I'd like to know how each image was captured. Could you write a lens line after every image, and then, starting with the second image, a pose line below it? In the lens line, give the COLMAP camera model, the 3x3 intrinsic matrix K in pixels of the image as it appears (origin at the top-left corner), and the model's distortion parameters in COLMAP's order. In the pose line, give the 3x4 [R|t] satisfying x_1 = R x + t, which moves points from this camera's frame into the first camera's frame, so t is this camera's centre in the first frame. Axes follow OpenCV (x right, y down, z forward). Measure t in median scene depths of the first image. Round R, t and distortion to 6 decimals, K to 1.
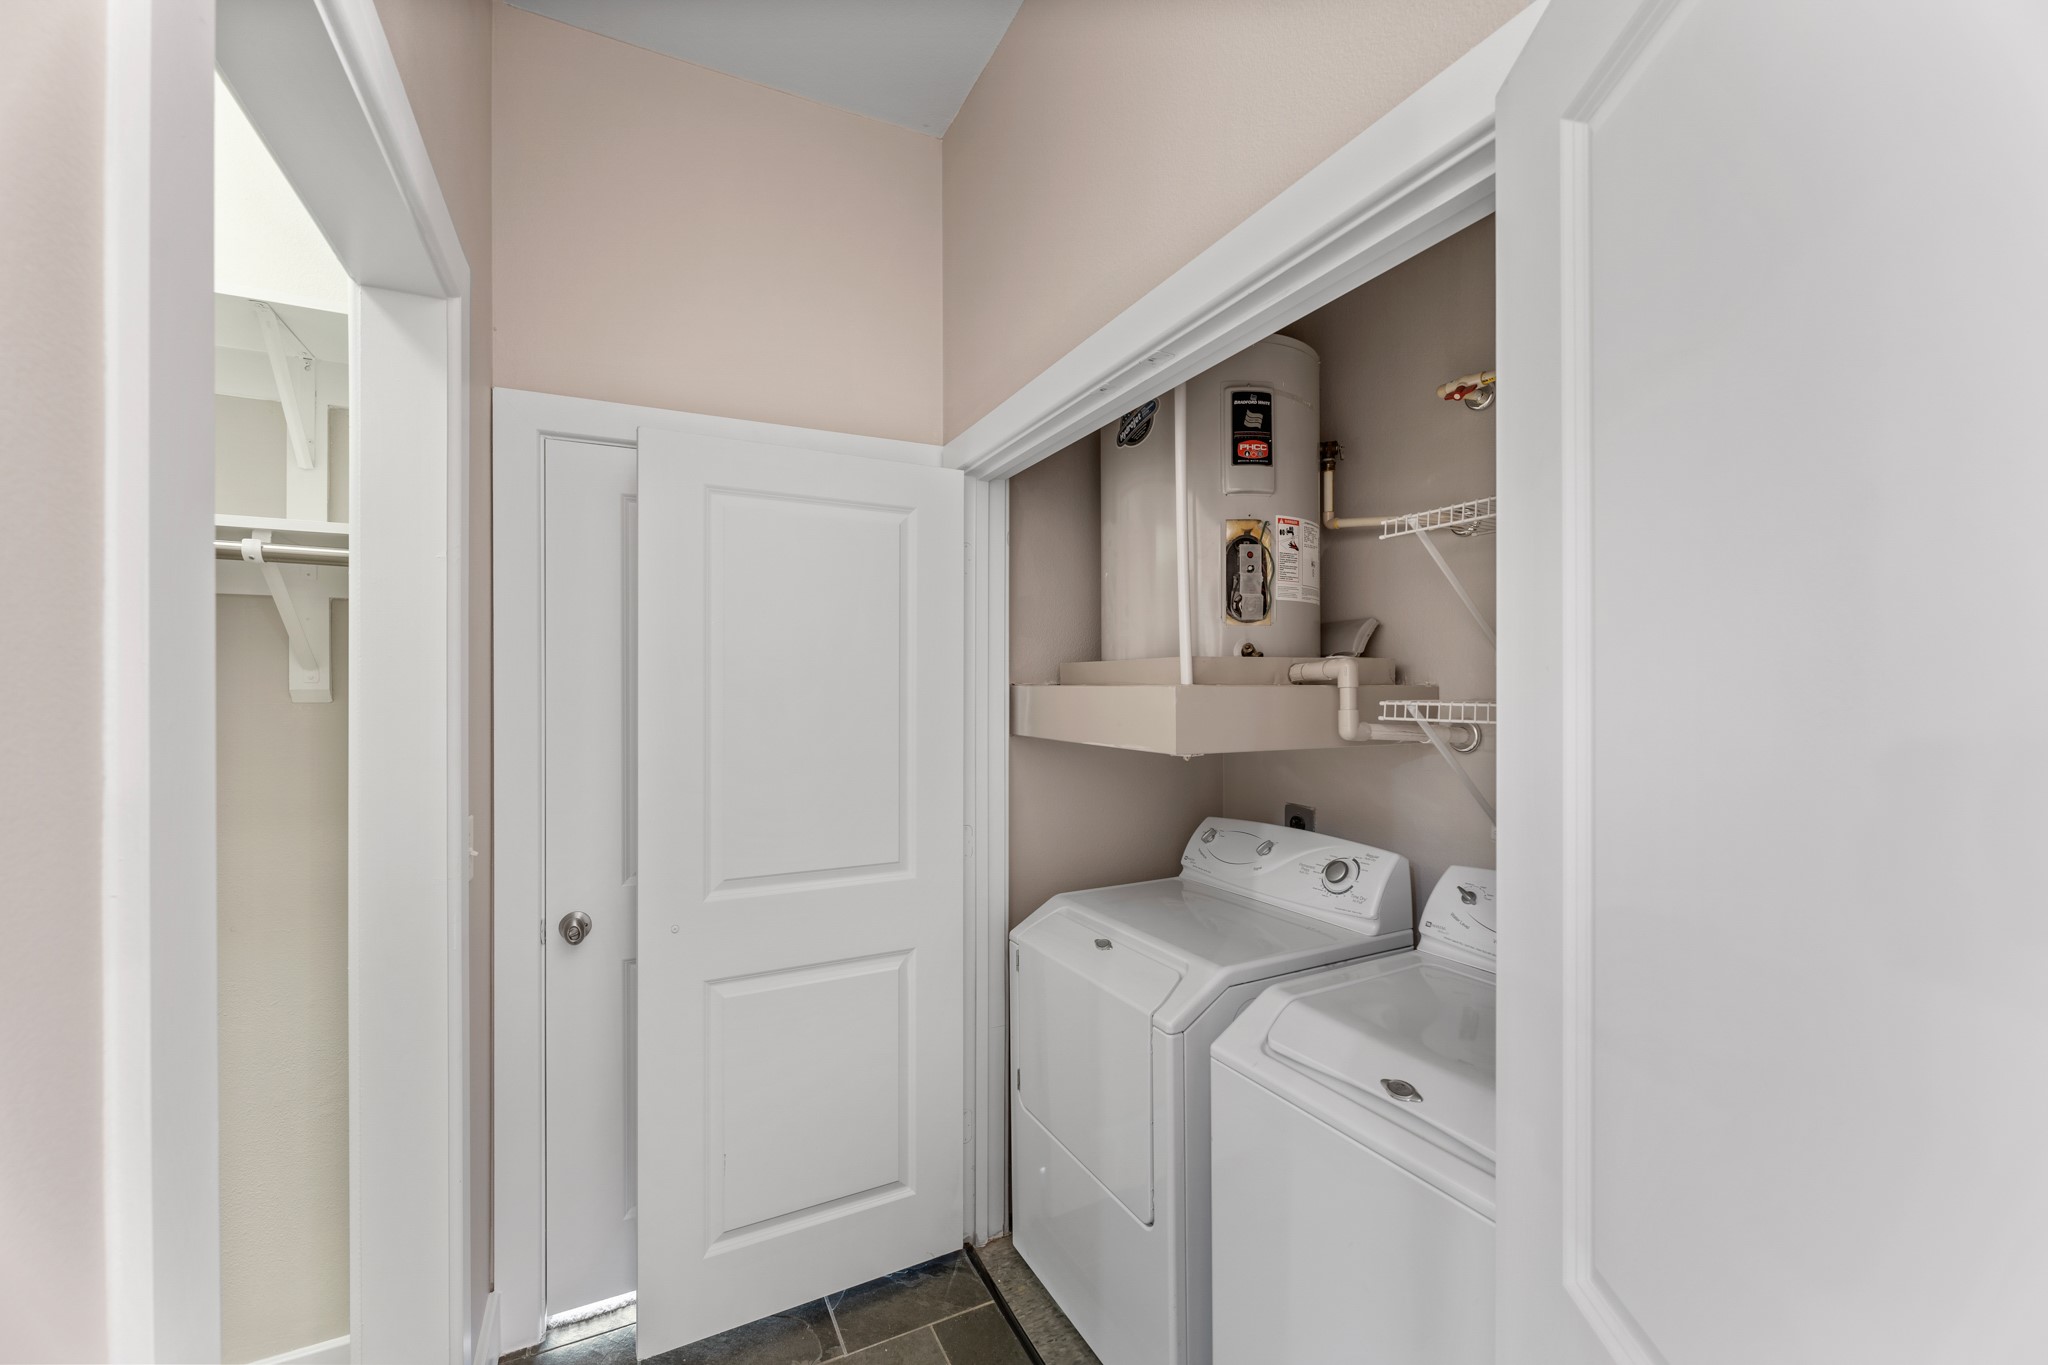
lens RADIAL K [[836.3, 0, 1024.7], [0, 836.3, 686.3], [0, 0, 1]] dist [0.000884, -0.000012]
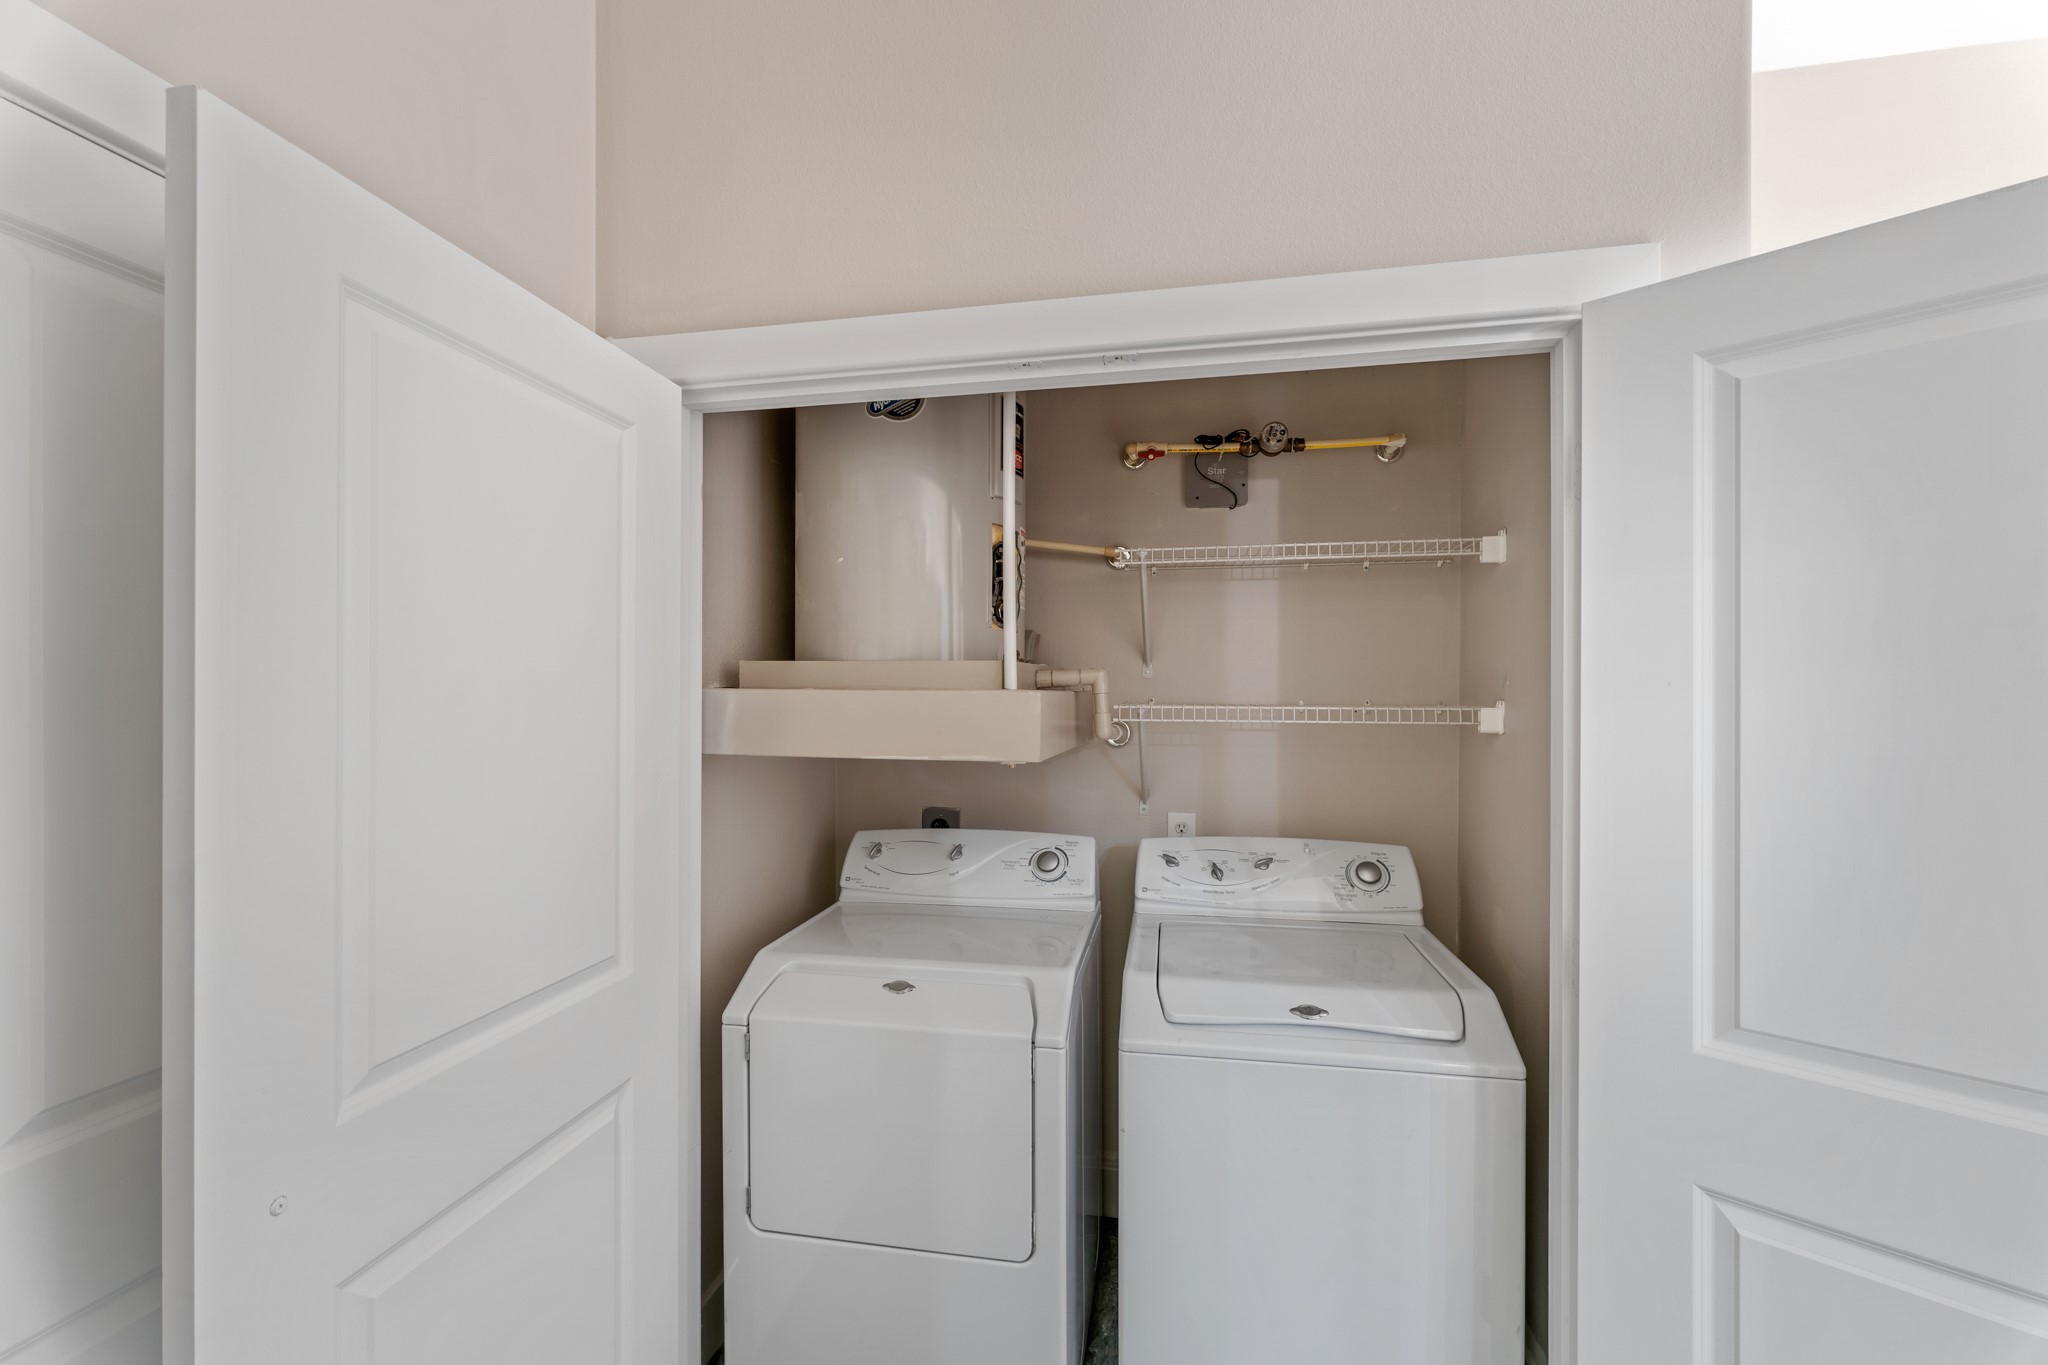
lens RADIAL K [[836.3, 0, 1024.5], [0, 836.3, 689.7], [0, 0, 1]] dist [0.000884, -0.000012]
pose [[0.596517, 0.007625, 0.802564, -0.484972], [-0.006582, 0.999968, -0.004609, 0.002353], [-0.802573, -0.002533, 0.596548, 0.345848]]
